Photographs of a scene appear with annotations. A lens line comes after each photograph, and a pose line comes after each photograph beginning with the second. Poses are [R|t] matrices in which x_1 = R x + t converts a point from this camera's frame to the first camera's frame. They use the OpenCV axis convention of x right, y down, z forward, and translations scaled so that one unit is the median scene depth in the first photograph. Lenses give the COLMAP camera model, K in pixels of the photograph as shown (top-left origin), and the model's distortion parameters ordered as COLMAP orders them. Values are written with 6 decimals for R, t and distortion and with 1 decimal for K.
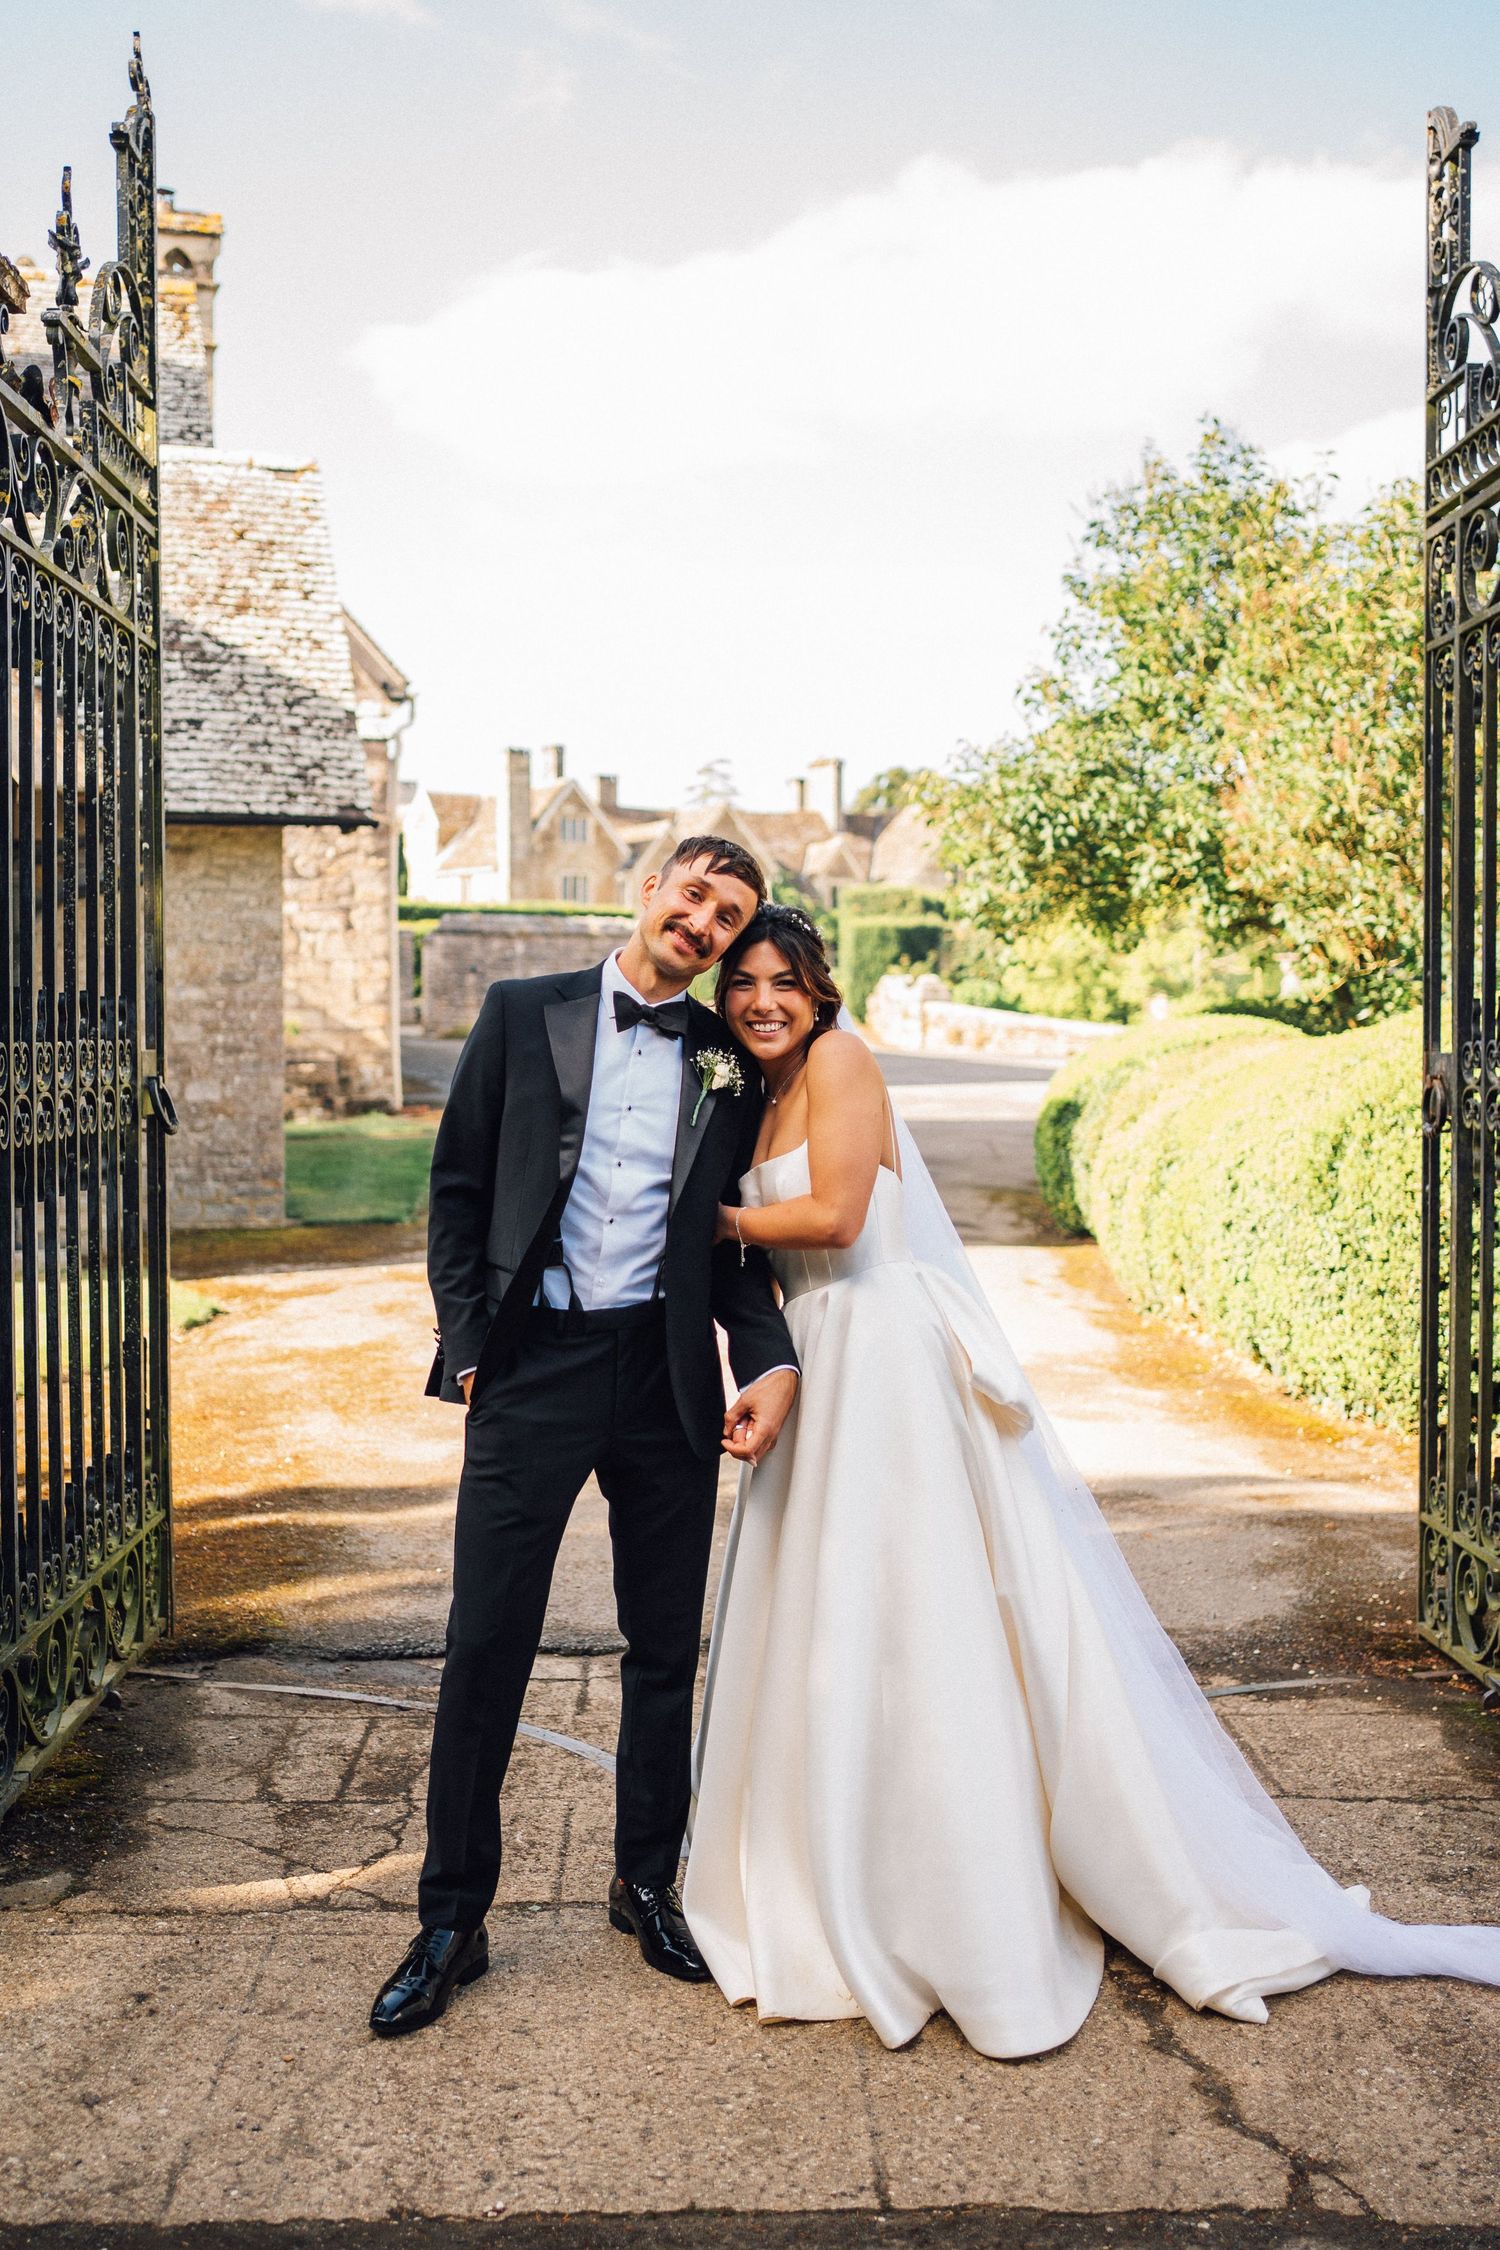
lens RADIAL K [[2227.6, 0, 743.4], [0, 2227.6, 1009.6], [0, 0, 1]] dist [-0.032513, 0.153336]
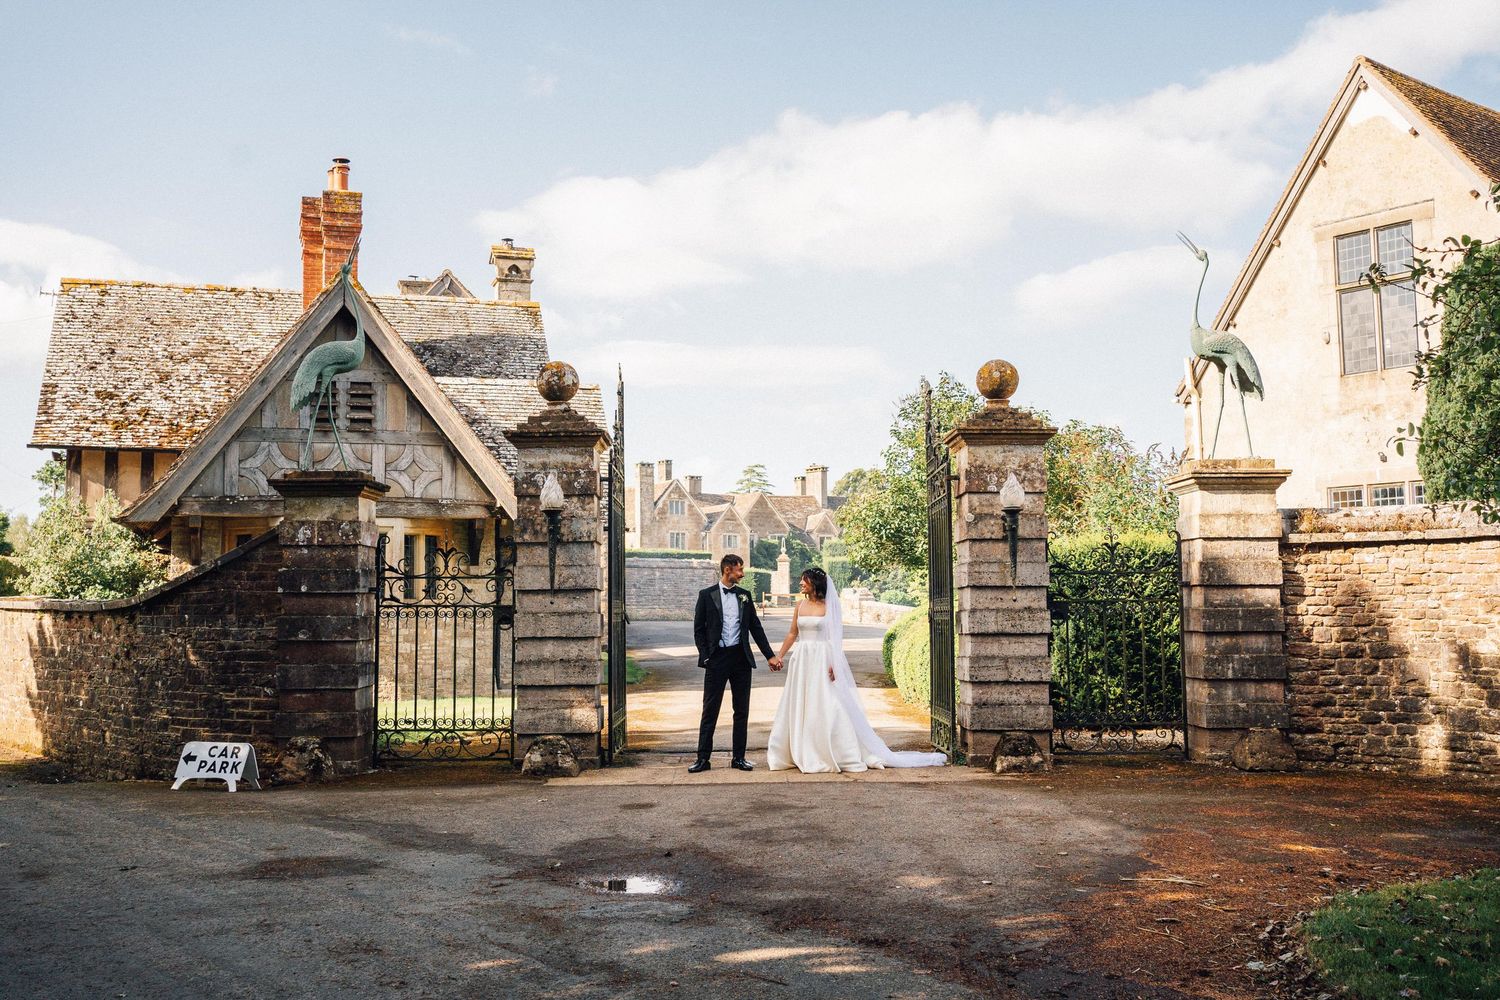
lens RADIAL K [[1485.1, 0, 734.8], [0, 1485.1, 498.2], [0, 0, 1]] dist [-0.032513, 0.153336]
pose [[0.999620, -0.004252, -0.027231, 0.003919], [0.002175, 0.997117, -0.075851, 0.003512], [0.027475, 0.075763, 0.996747, -0.223269]]
